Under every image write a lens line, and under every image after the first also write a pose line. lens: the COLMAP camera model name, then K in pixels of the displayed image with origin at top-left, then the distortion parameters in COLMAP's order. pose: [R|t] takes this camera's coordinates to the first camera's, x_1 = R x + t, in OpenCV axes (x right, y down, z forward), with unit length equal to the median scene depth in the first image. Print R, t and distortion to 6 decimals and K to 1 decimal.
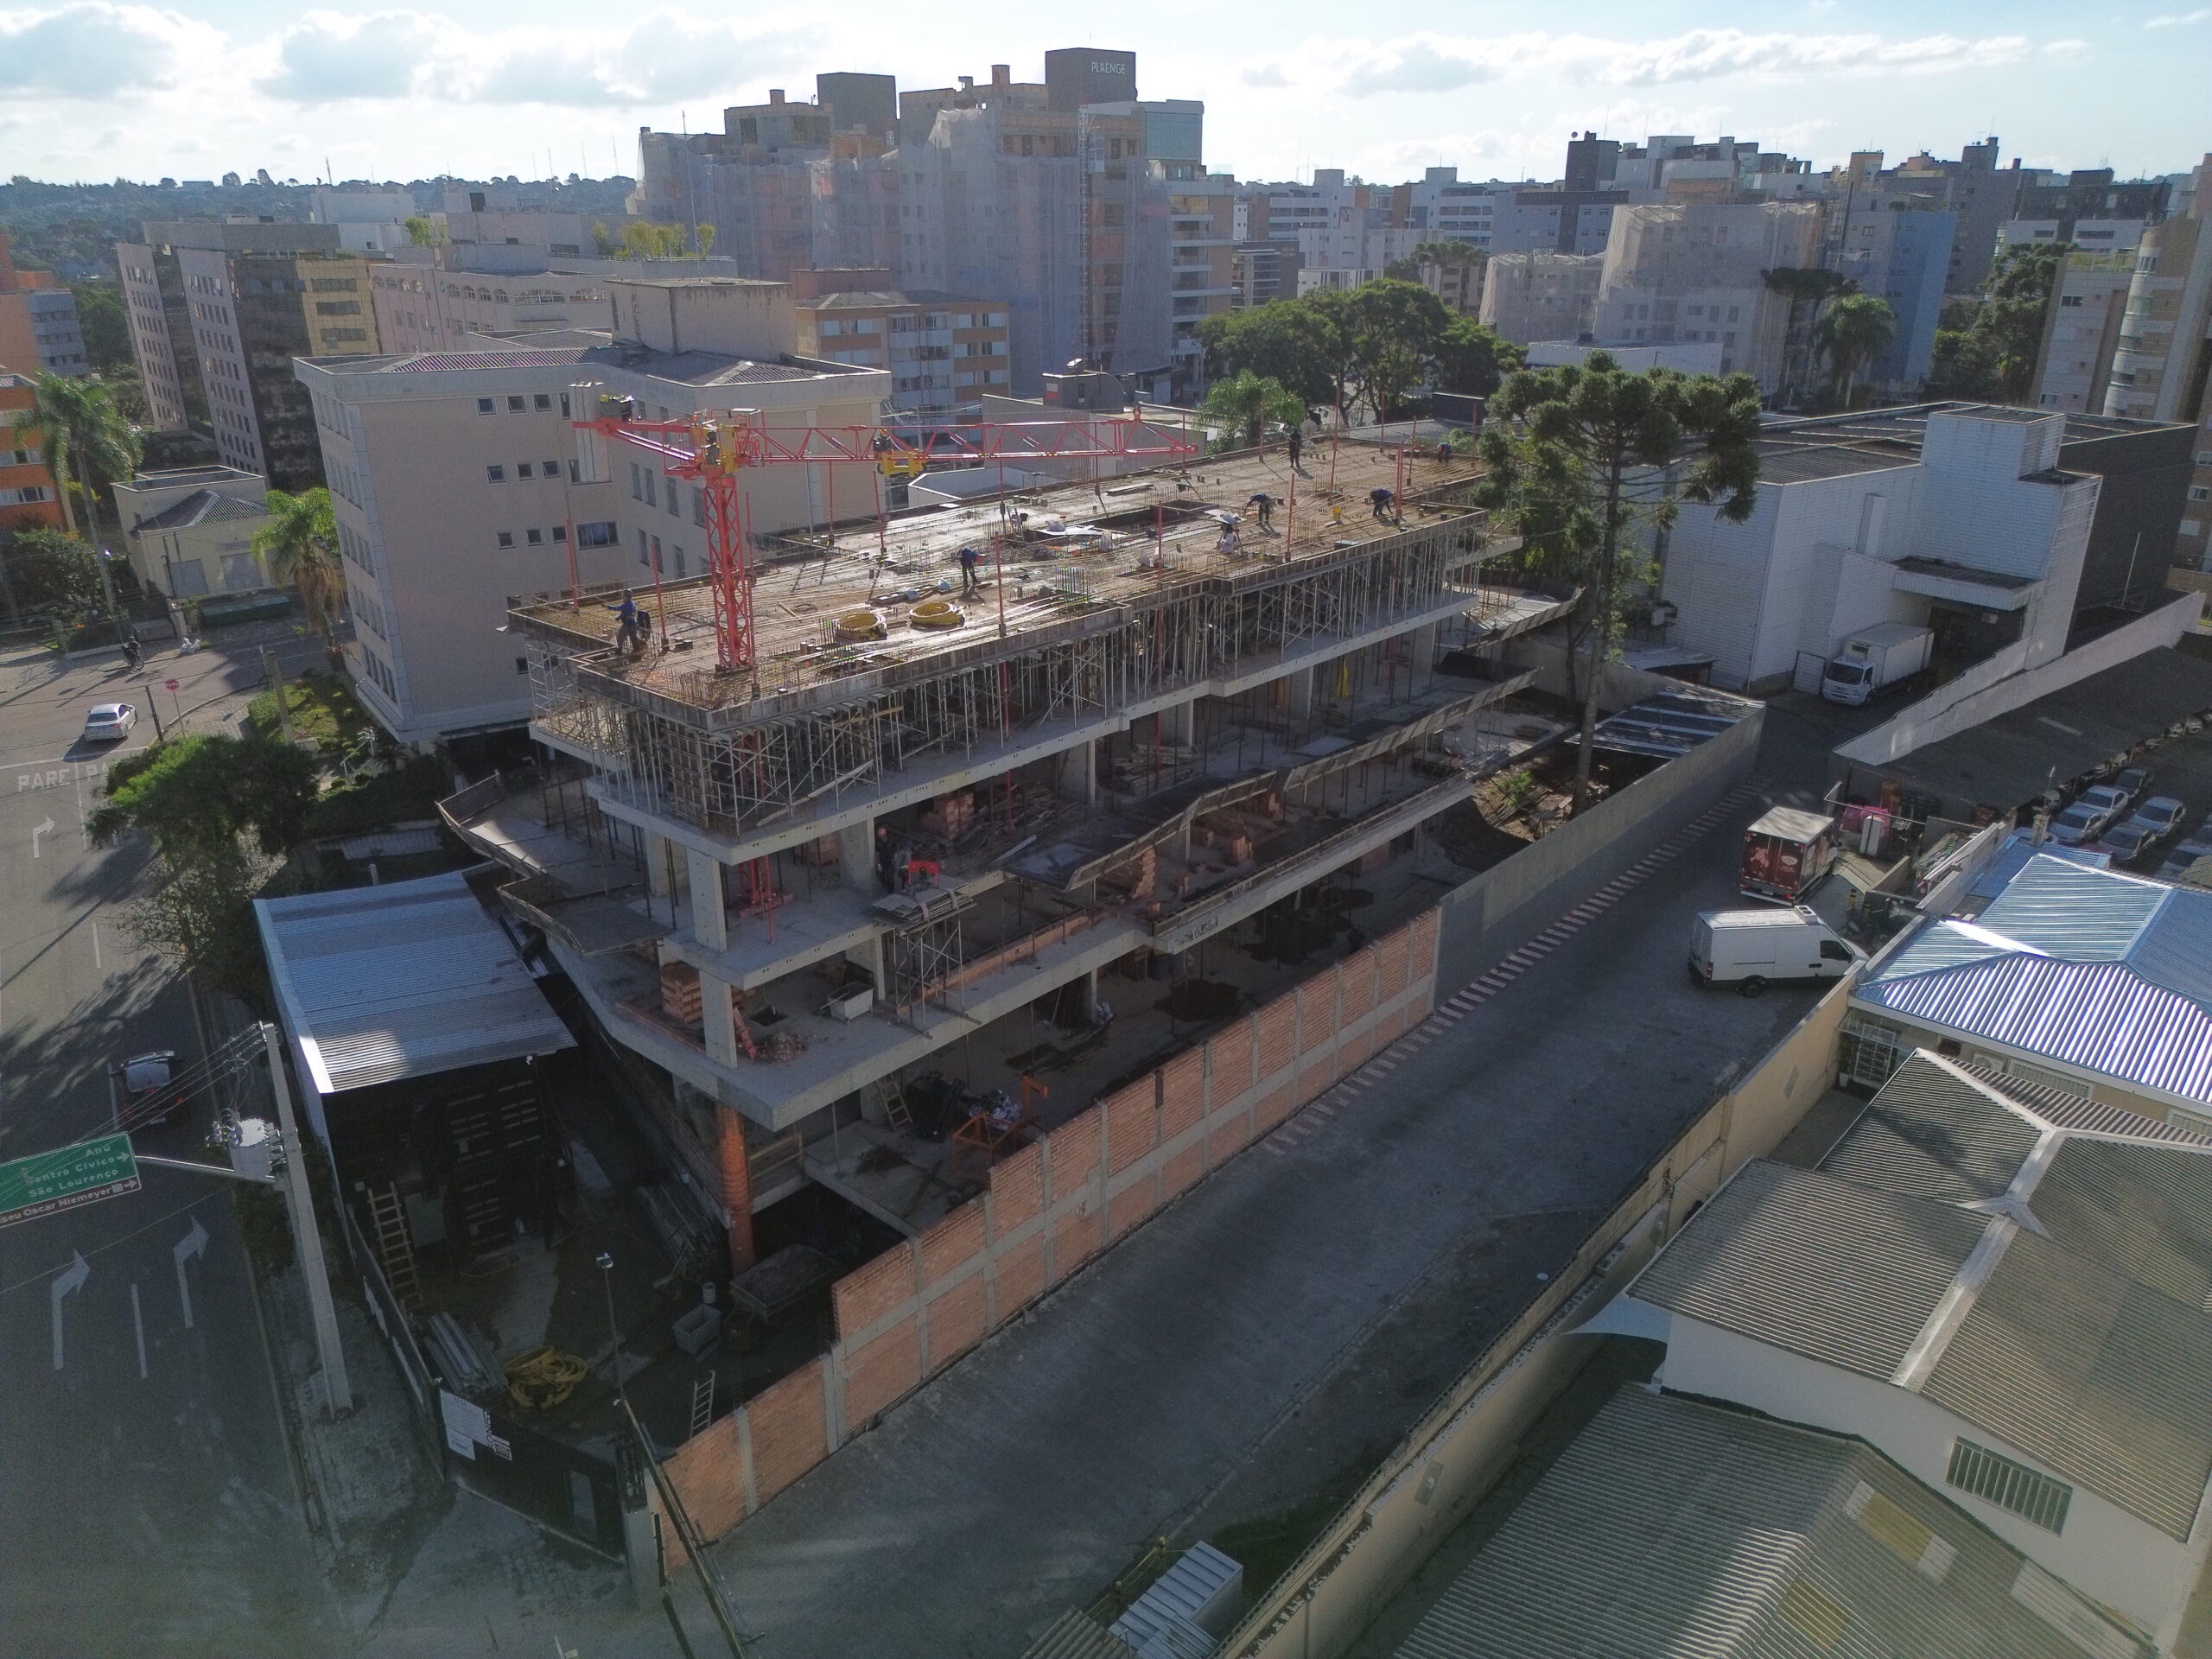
lens RADIAL K [[1545.1, 0, 1093.2], [0, 1545.1, 829.1], [0, 0, 1]] dist [0.062881, -0.041366]
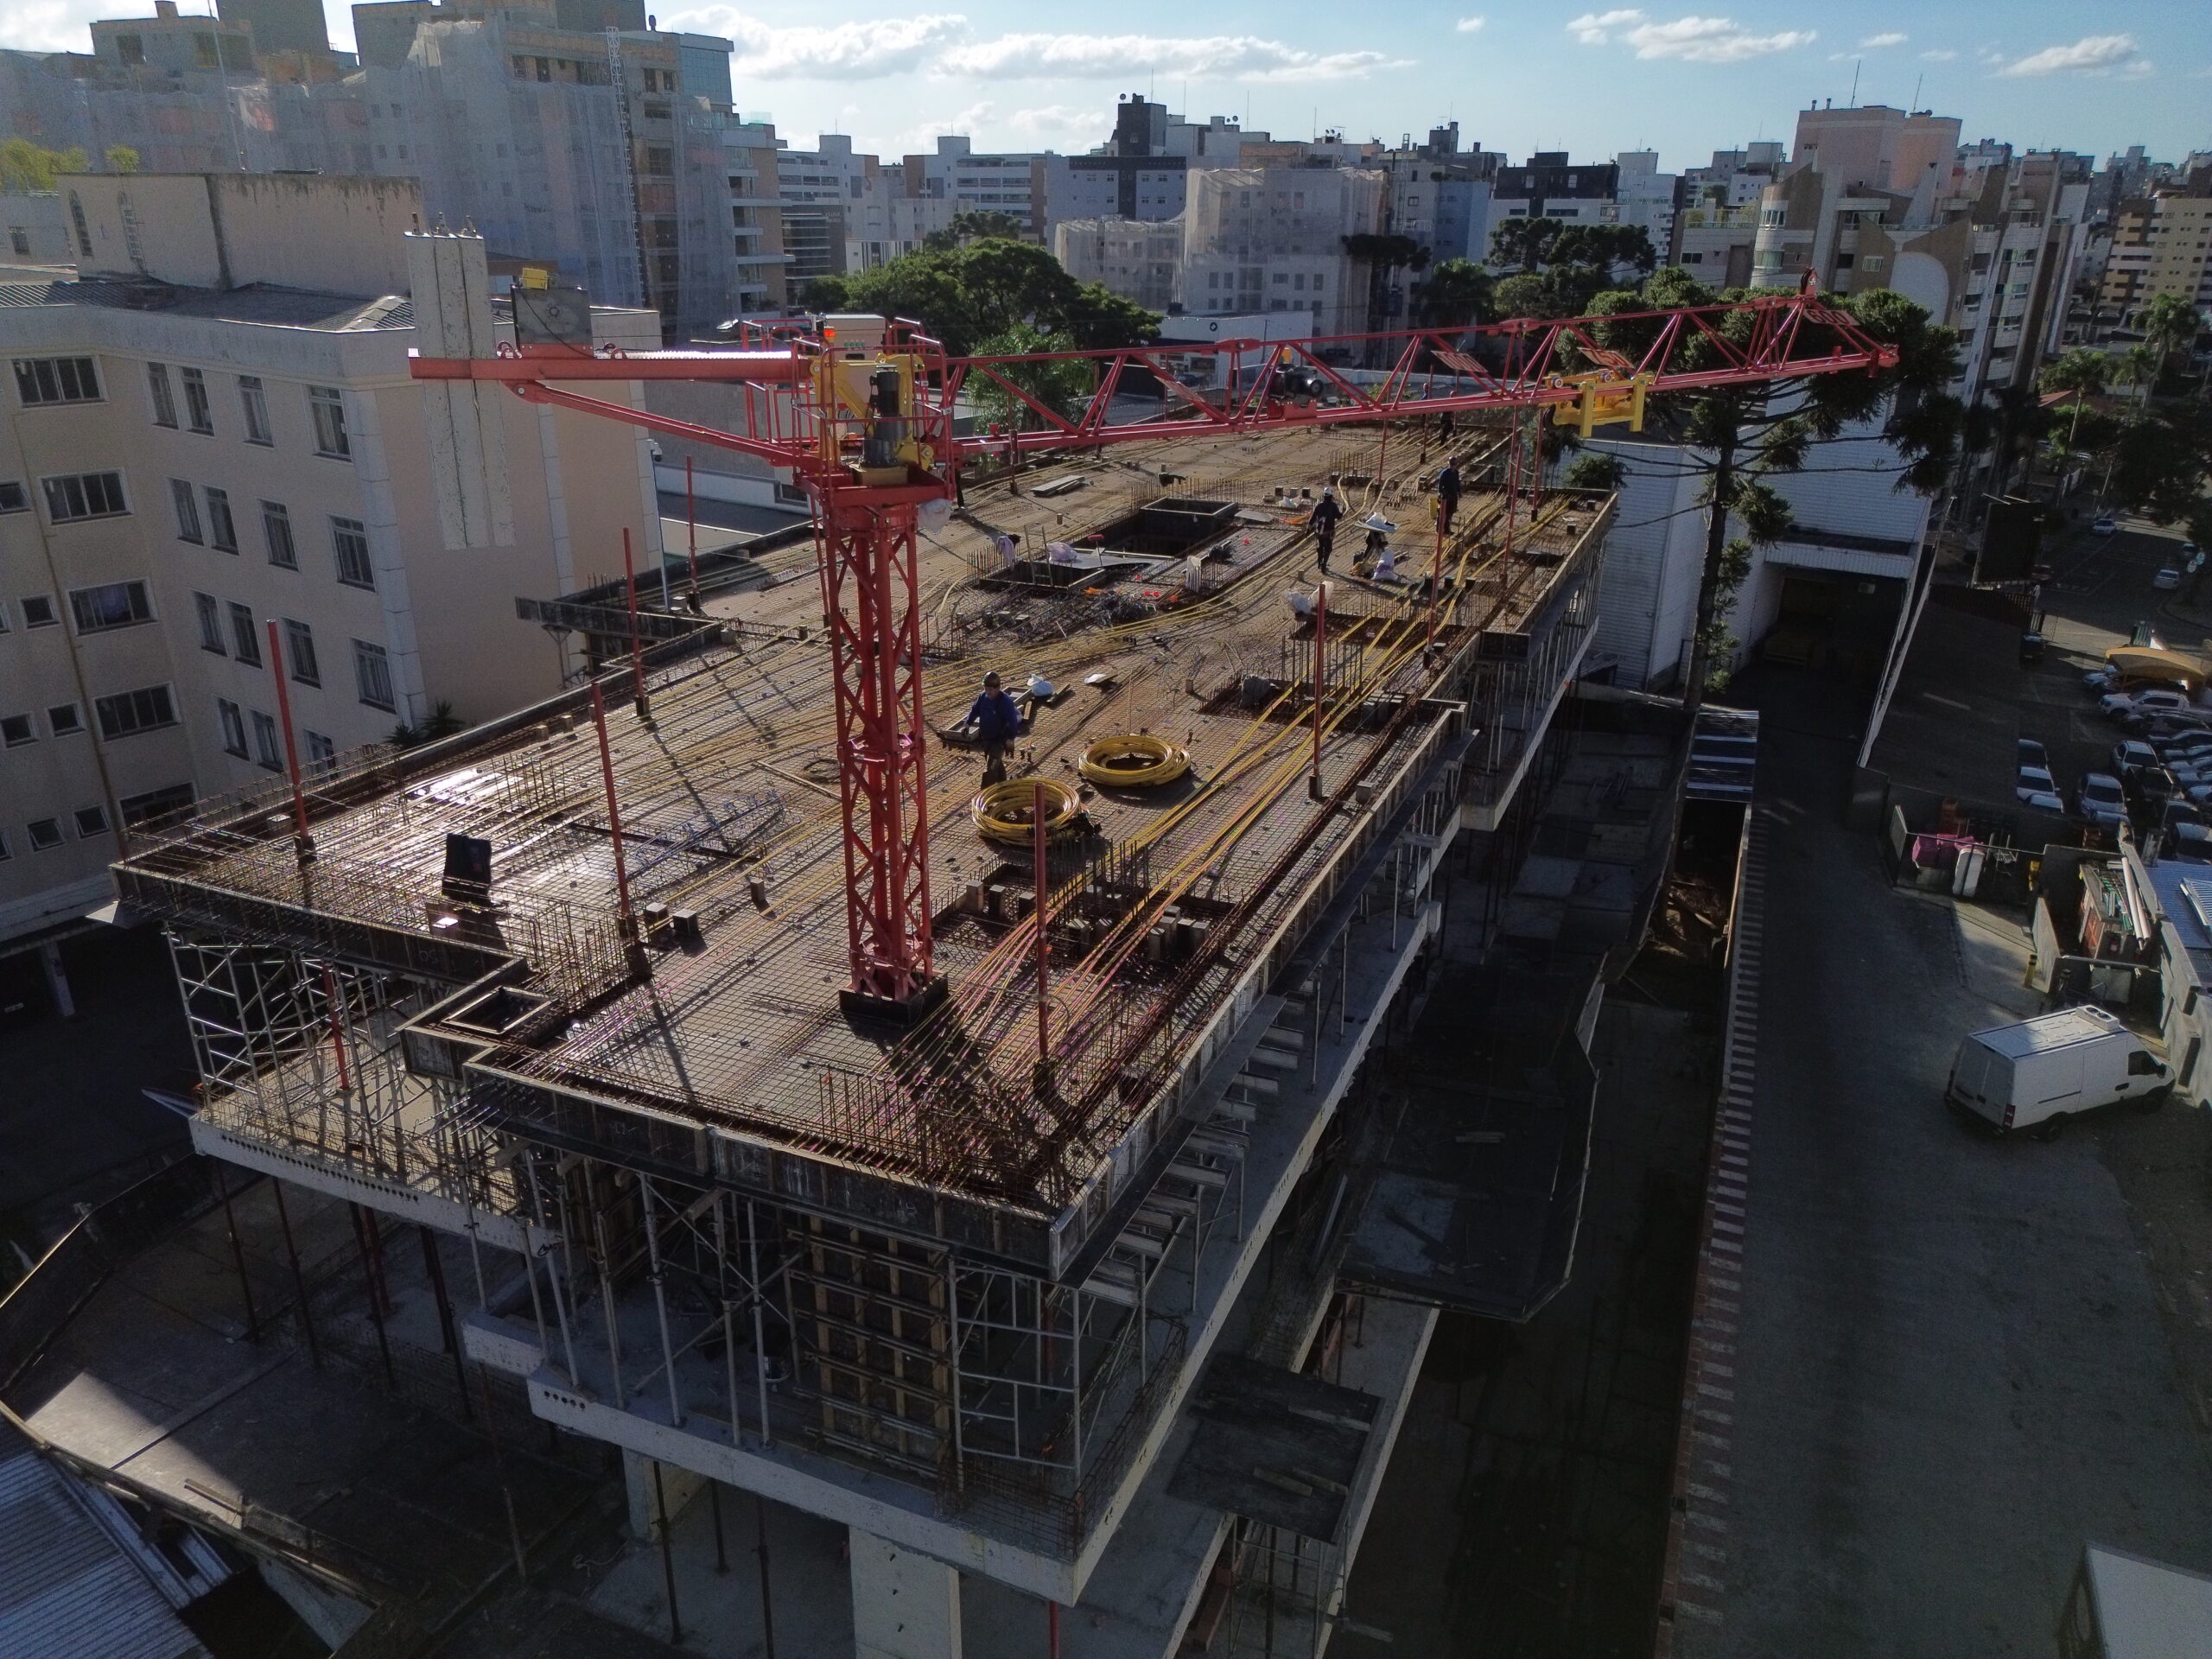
lens RADIAL K [[1545.1, 0, 1093.2], [0, 1545.1, 829.1], [0, 0, 1]] dist [0.062881, -0.041366]
pose [[0.945777, -0.114043, 0.304138, -0.058286], [0.111974, 0.993414, 0.024297, -0.029271], [-0.304906, 0.011076, 0.952318, 0.121979]]
